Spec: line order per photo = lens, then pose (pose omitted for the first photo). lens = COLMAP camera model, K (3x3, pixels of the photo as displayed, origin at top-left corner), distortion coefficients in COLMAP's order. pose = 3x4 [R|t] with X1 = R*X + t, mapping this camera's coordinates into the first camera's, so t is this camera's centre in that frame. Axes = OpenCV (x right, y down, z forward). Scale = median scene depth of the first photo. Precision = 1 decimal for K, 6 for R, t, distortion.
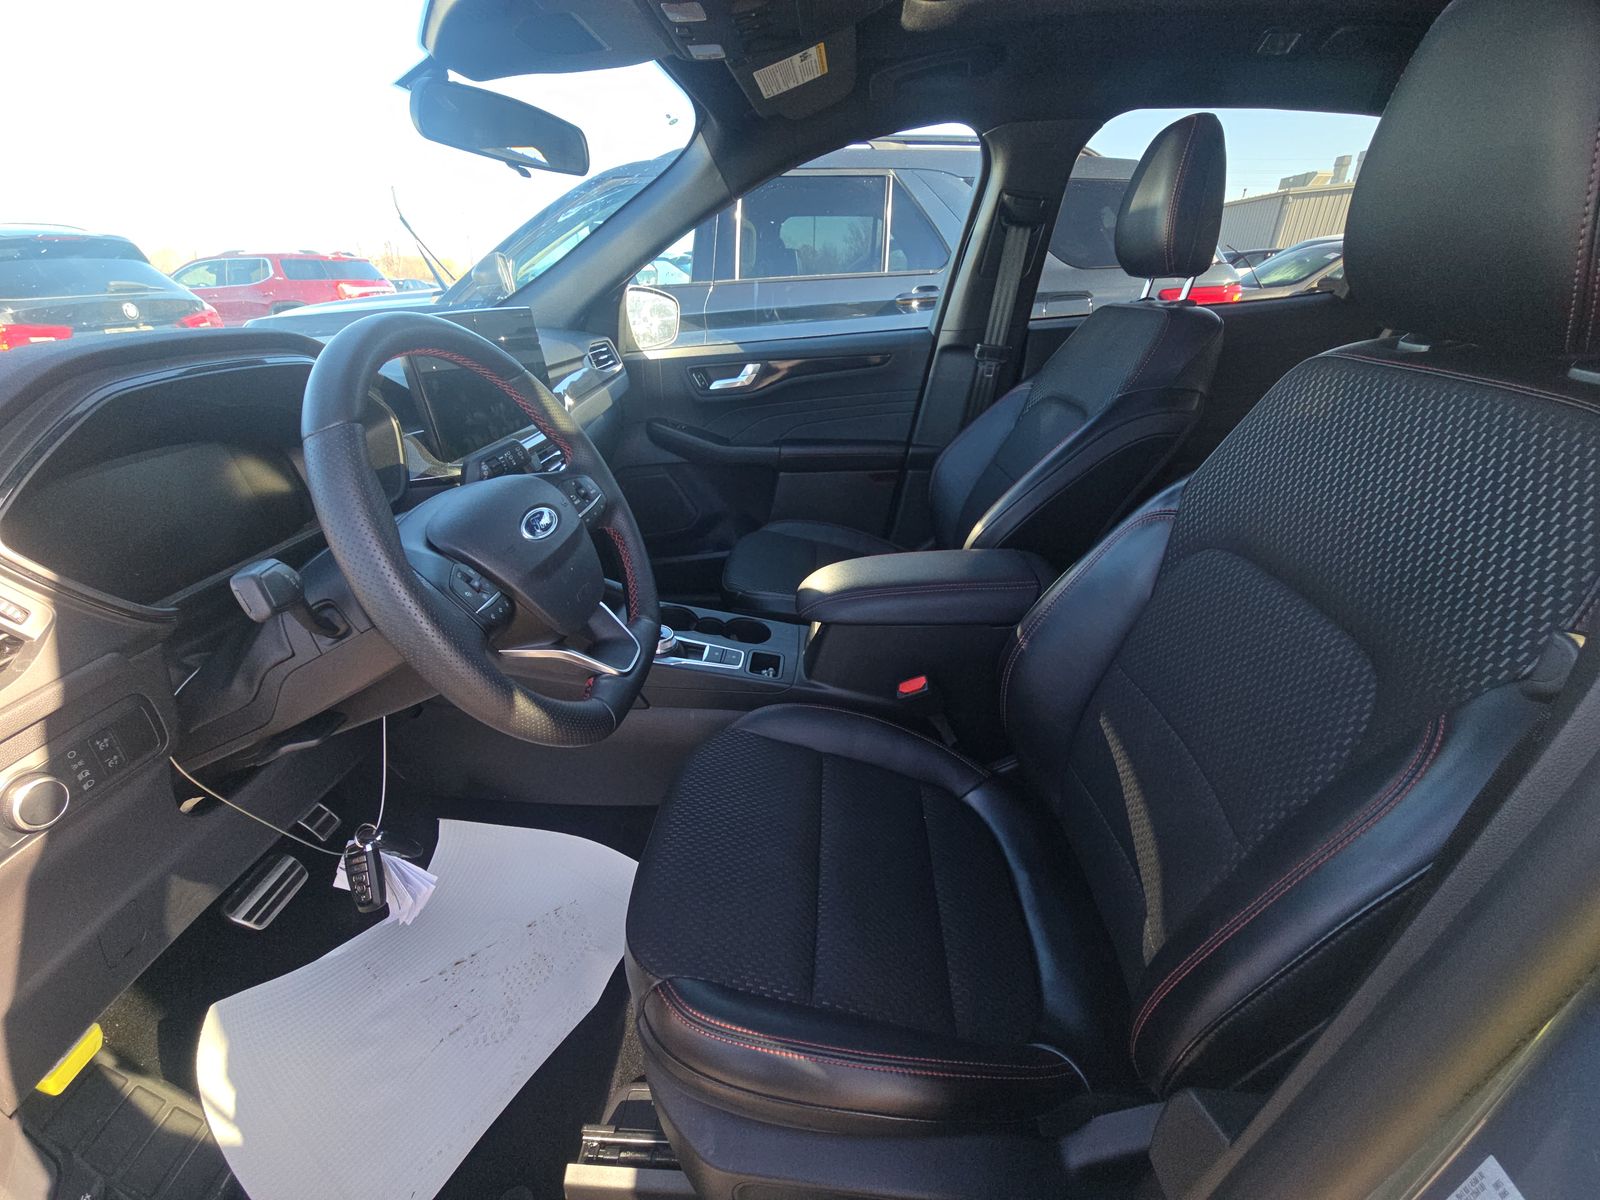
lens RADIAL K [[643.0, 0, 800.0], [0, 643.0, 600.0], [0, 0, 1]] dist [0.002097, -0.000293]
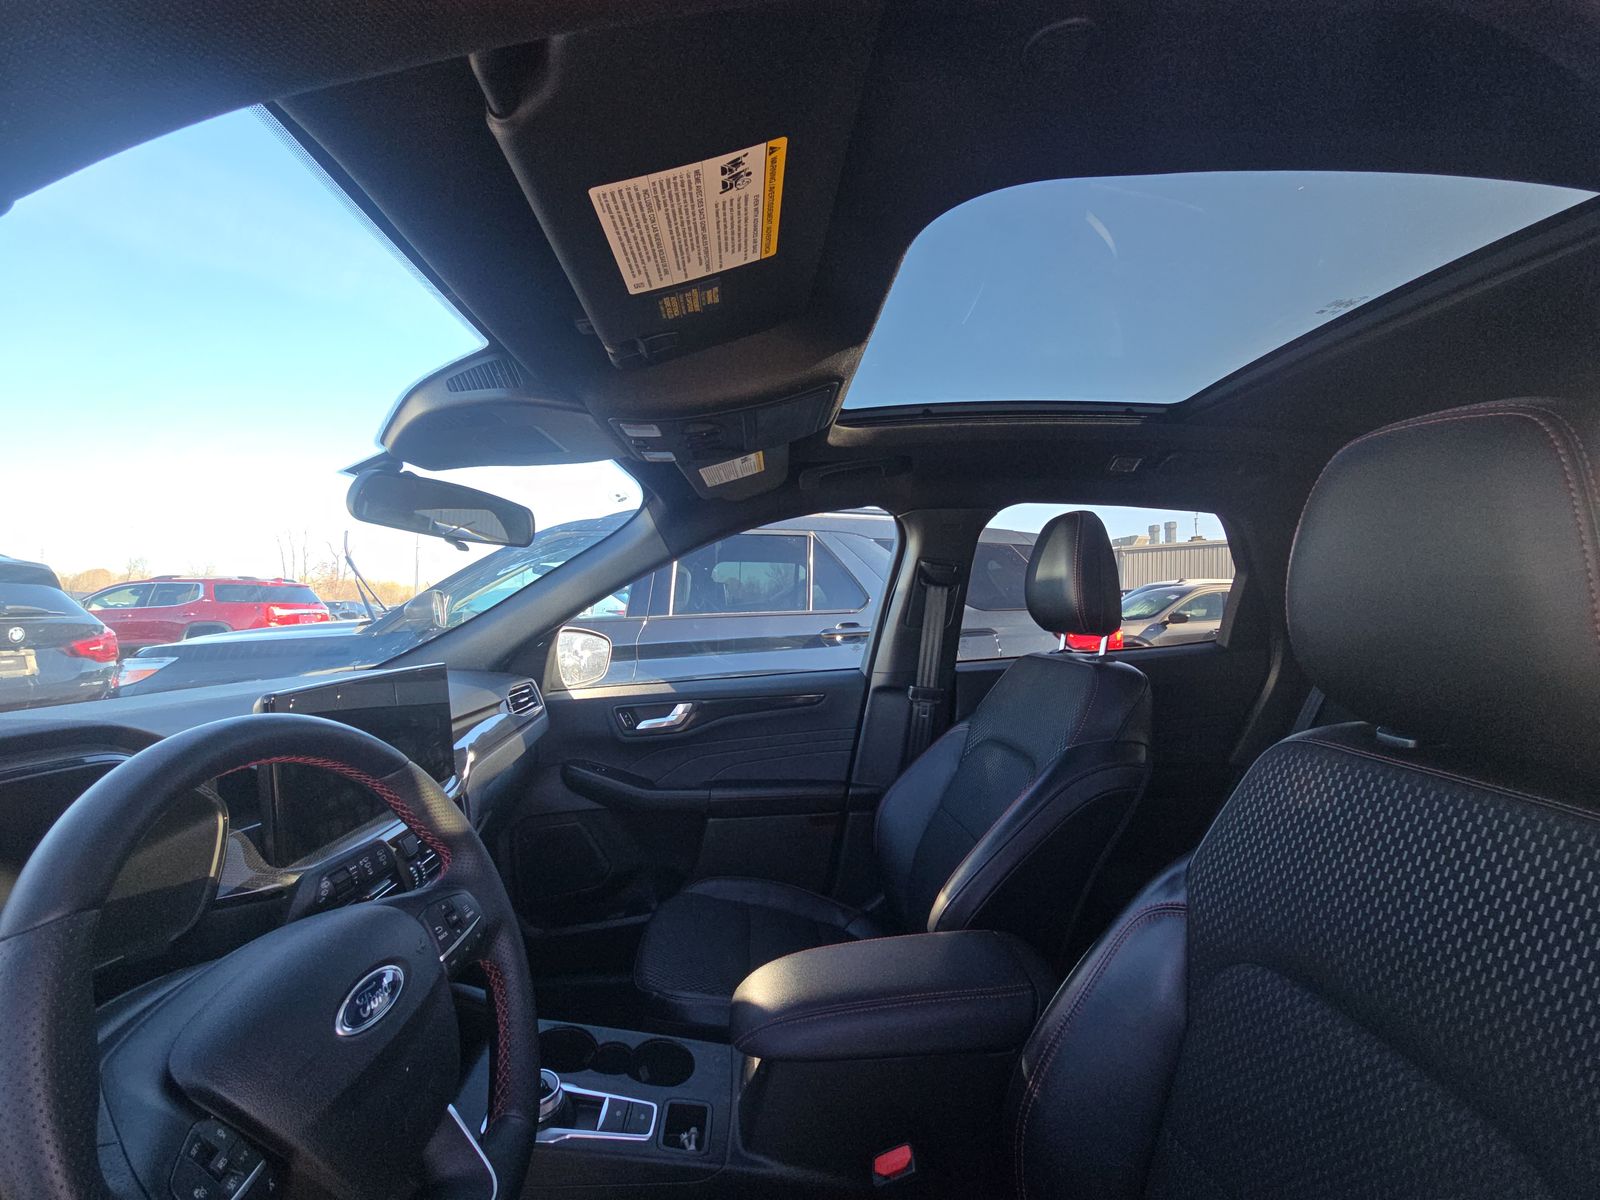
lens RADIAL K [[644.5, 0, 793.4], [0, 644.5, 599.1], [0, 0, 1]] dist [-0.000070, 0.000014]
pose [[0.994463, 0.017418, 0.103633, -0.015193], [0.031400, 0.891865, -0.451210, -0.075002], [-0.100286, 0.451966, 0.886380, 0.064770]]
